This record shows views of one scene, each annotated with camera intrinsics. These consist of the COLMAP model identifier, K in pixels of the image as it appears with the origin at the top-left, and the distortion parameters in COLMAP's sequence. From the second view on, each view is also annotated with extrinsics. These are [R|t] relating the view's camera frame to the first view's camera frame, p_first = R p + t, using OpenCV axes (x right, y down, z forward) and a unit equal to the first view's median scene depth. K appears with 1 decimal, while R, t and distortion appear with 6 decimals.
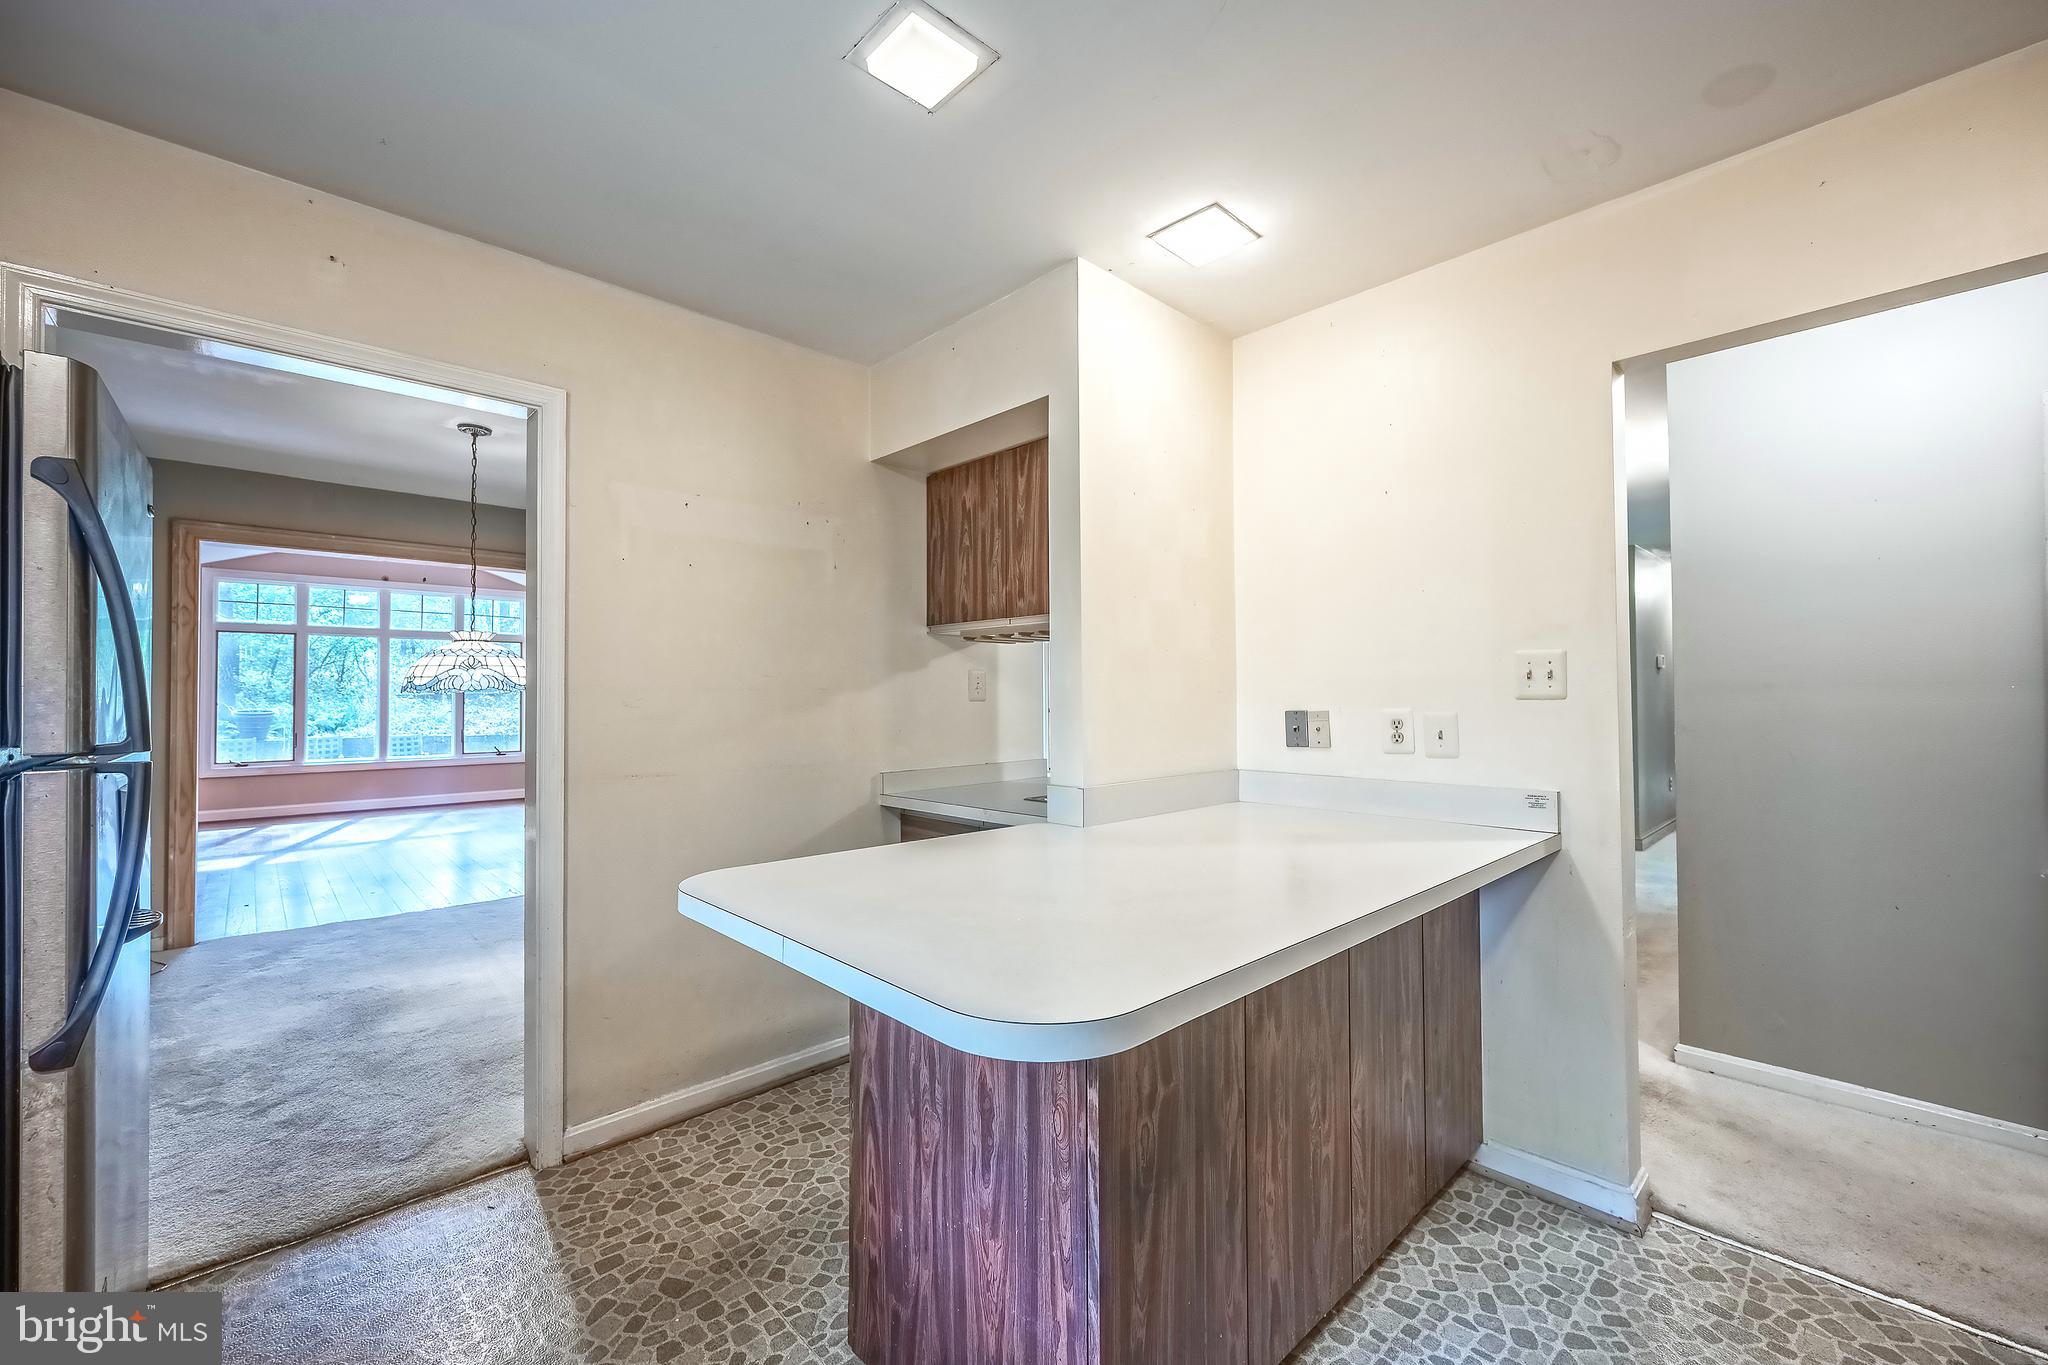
lens RADIAL K [[823.4, 0, 1021.9], [0, 823.4, 673.9], [0, 0, 1]] dist [-0.001186, -0.000342]
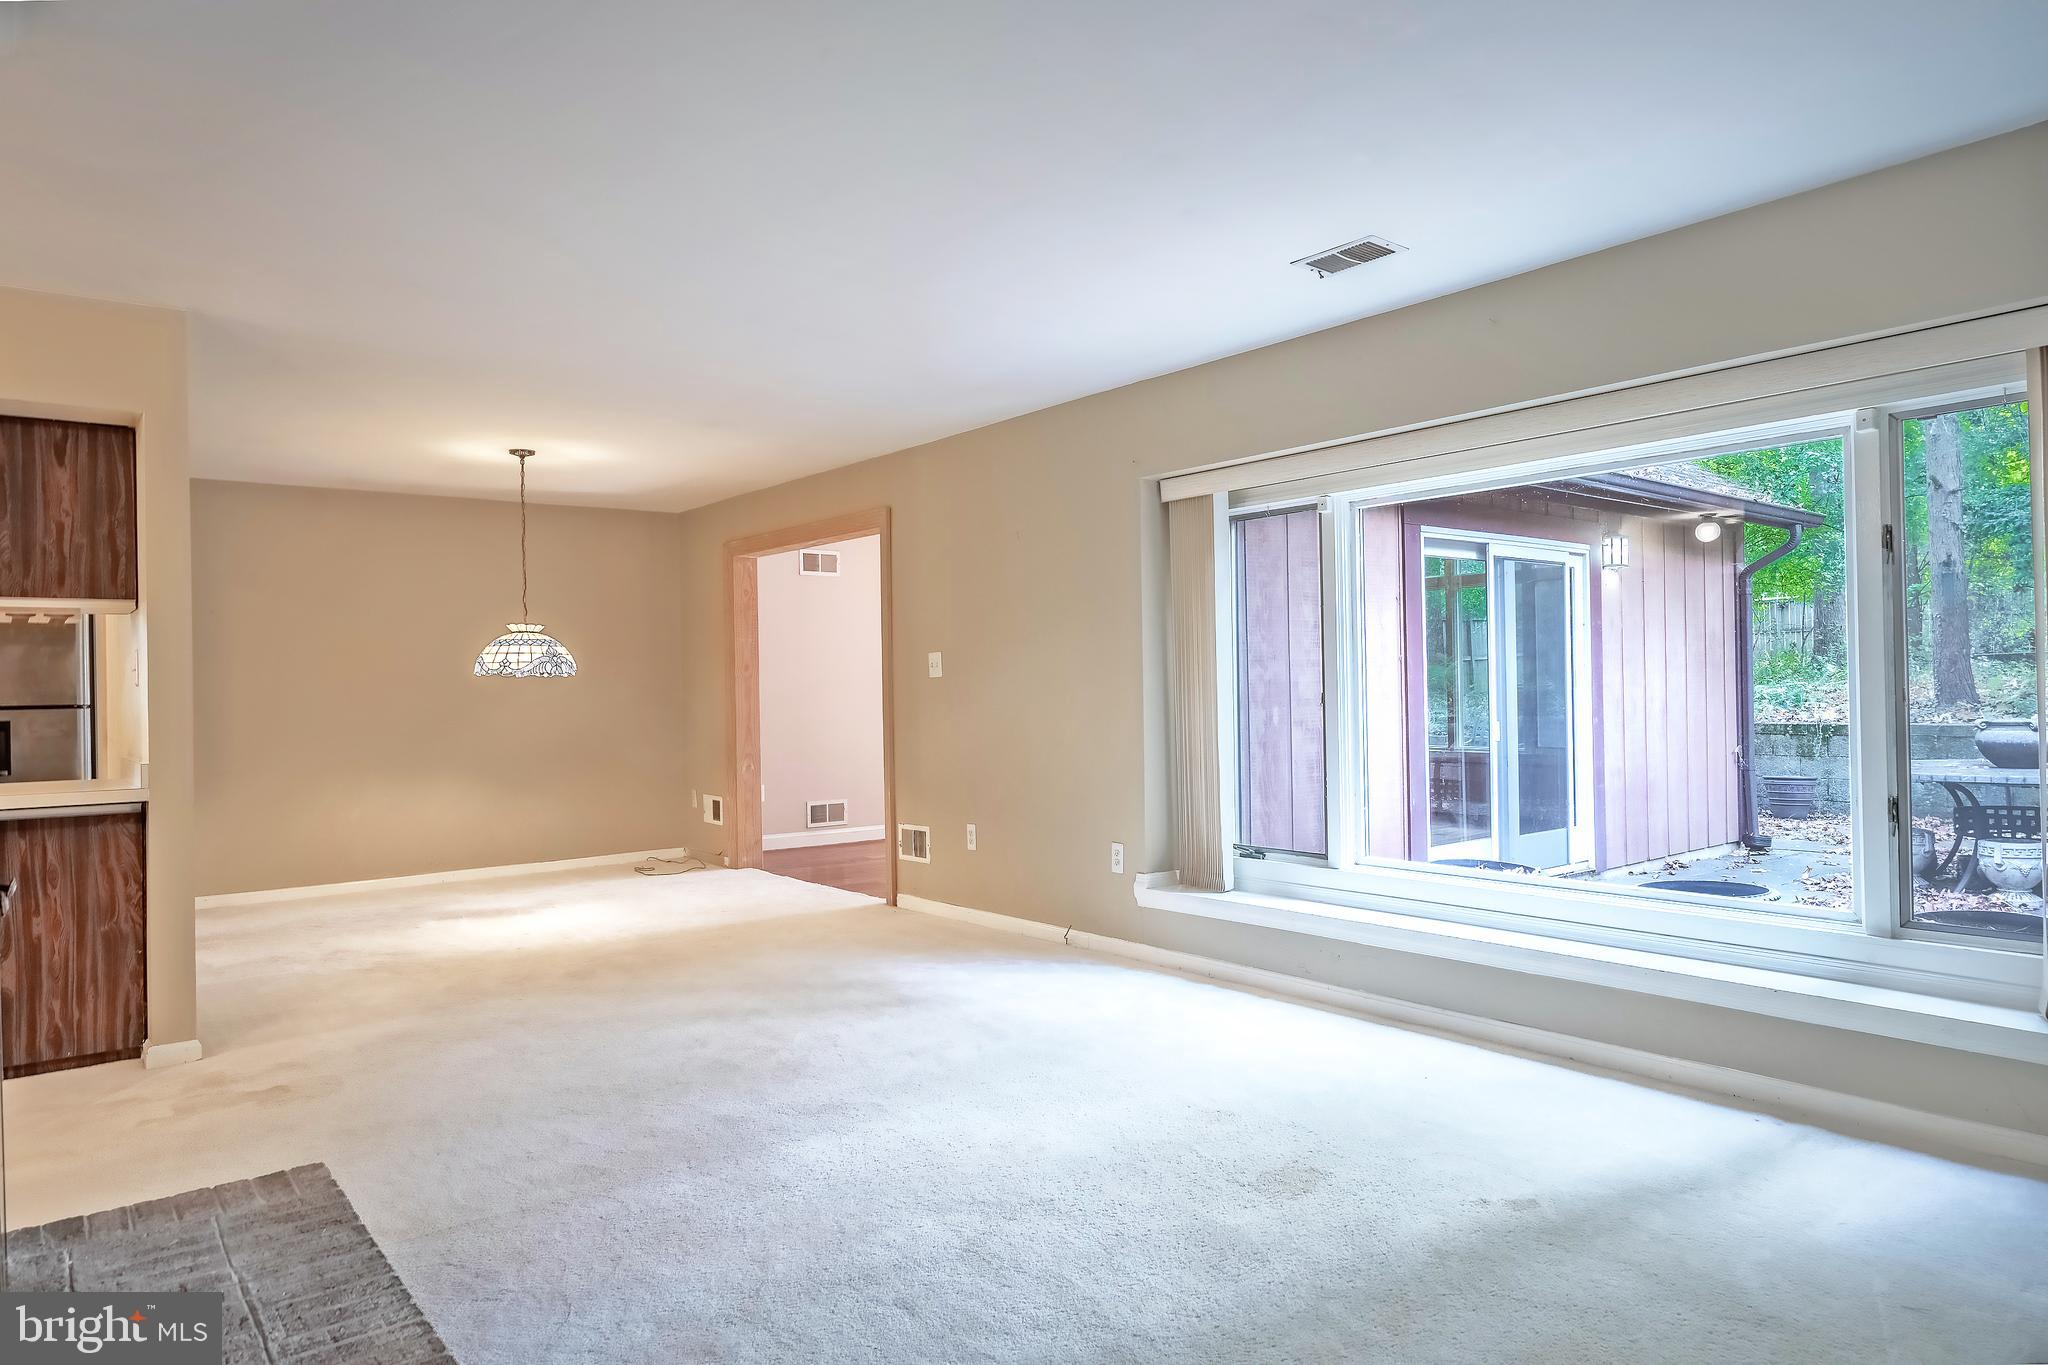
lens RADIAL K [[1254.6, 0, 1024.0], [0, 1254.6, 682.5], [0, 0, 1]] dist [0.001861, -0.000427]
pose [[-0.085028, 0.000073, -0.996379, 1.123985], [0.044824, 0.998988, -0.003752, 0.074341], [0.995370, -0.044981, -0.084945, 1.965532]]
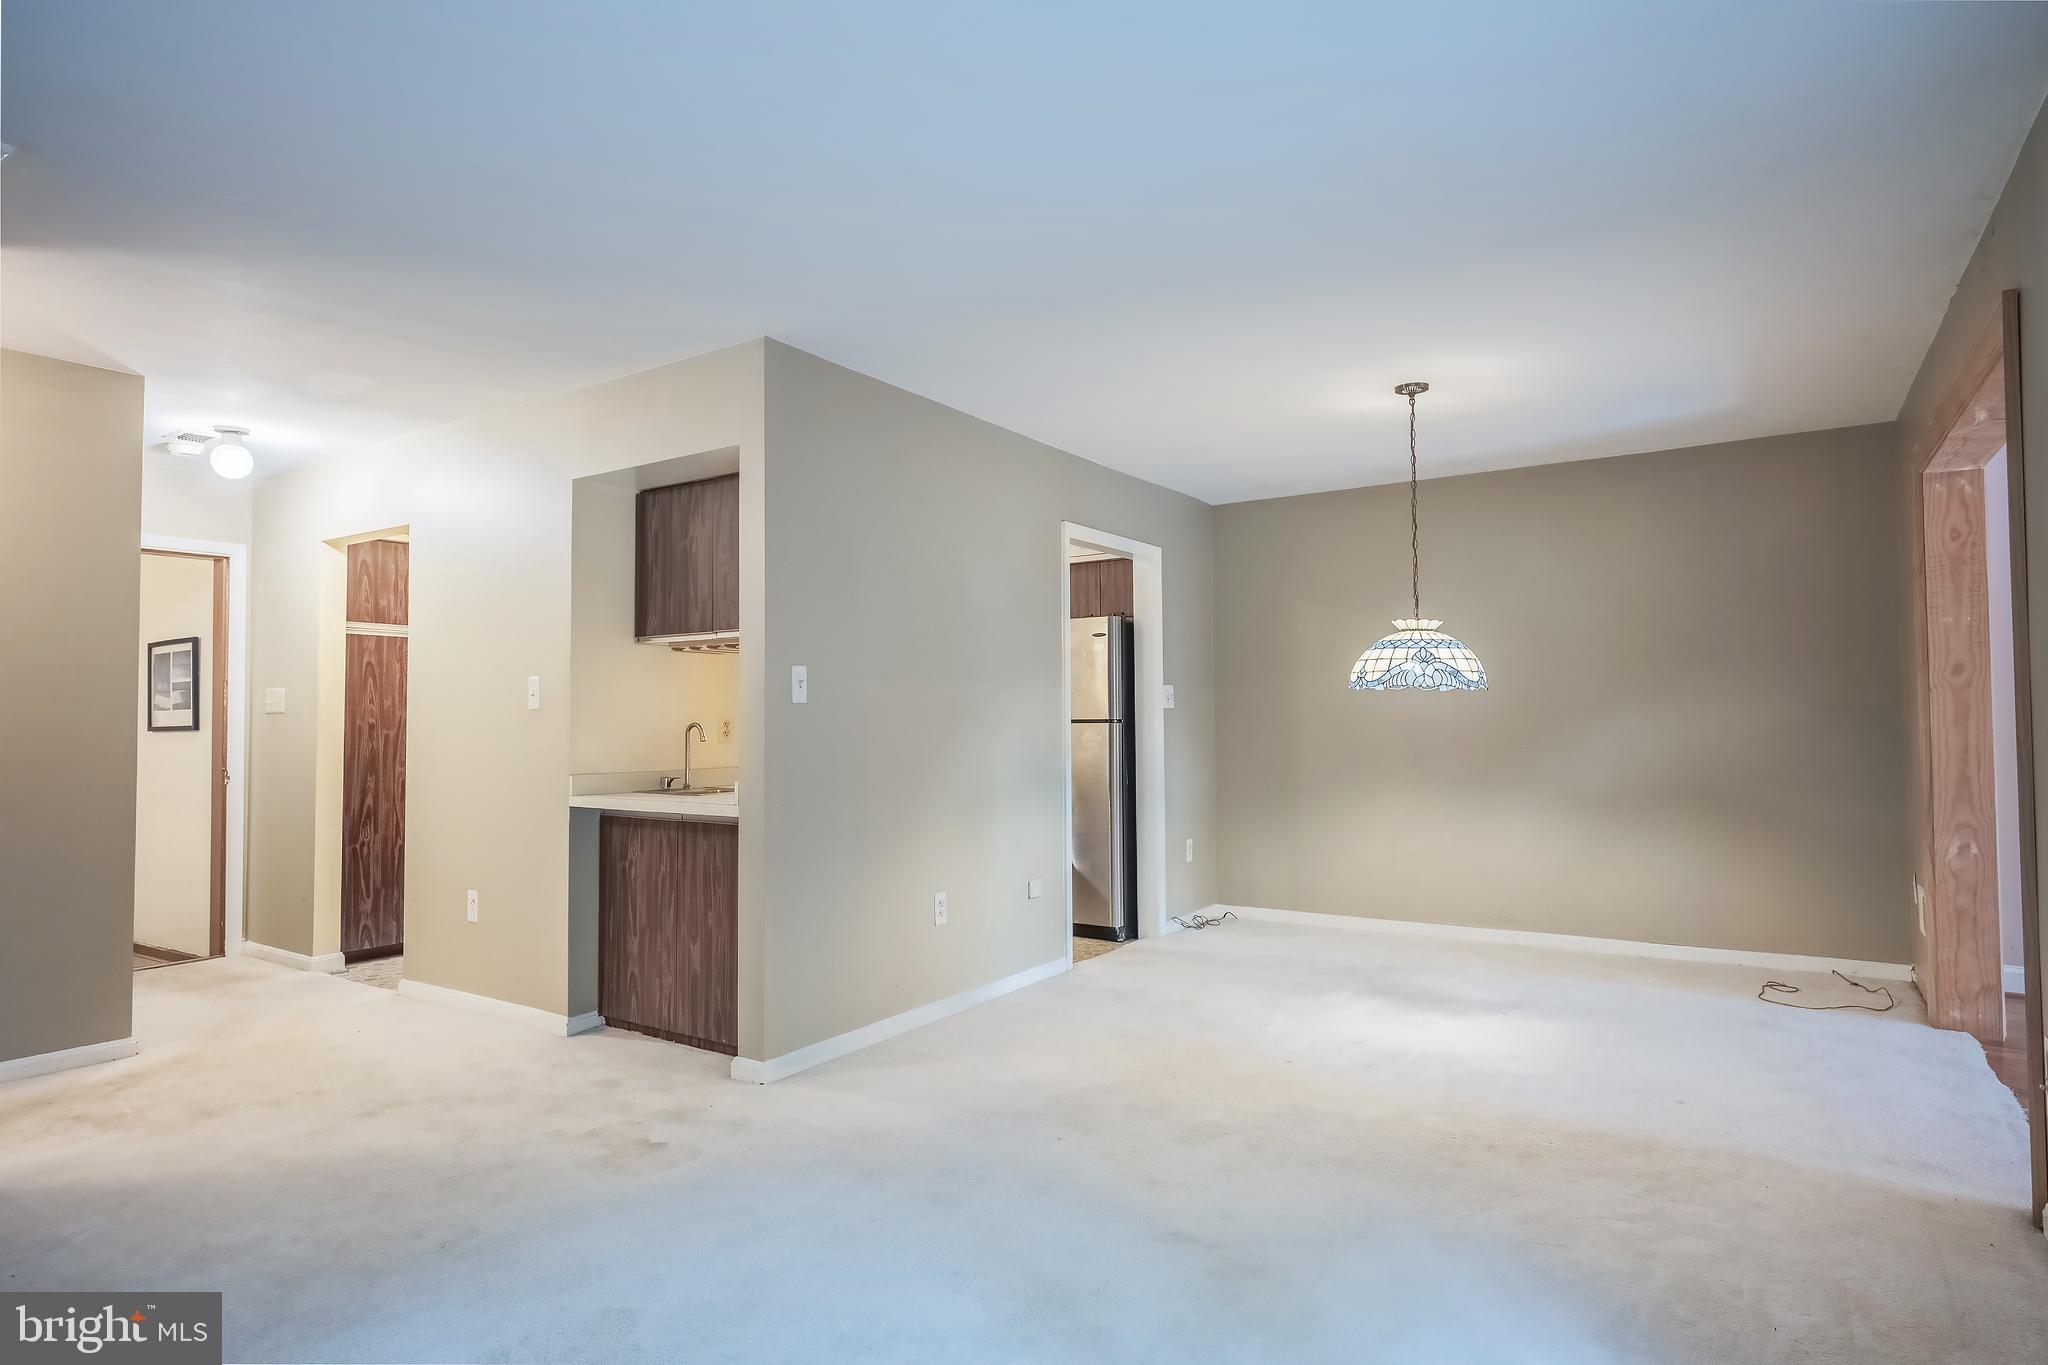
lens RADIAL K [[1126.1, 0, 1024.0], [0, 1126.1, 682.5], [0, 0, 1]] dist [-0.000522, -0.000106]
pose [[-0.973156, 0.002284, -0.230135, 0.010684], [0.016096, 0.998178, -0.058159, 0.081679], [0.229583, -0.060302, -0.971419, 2.172902]]
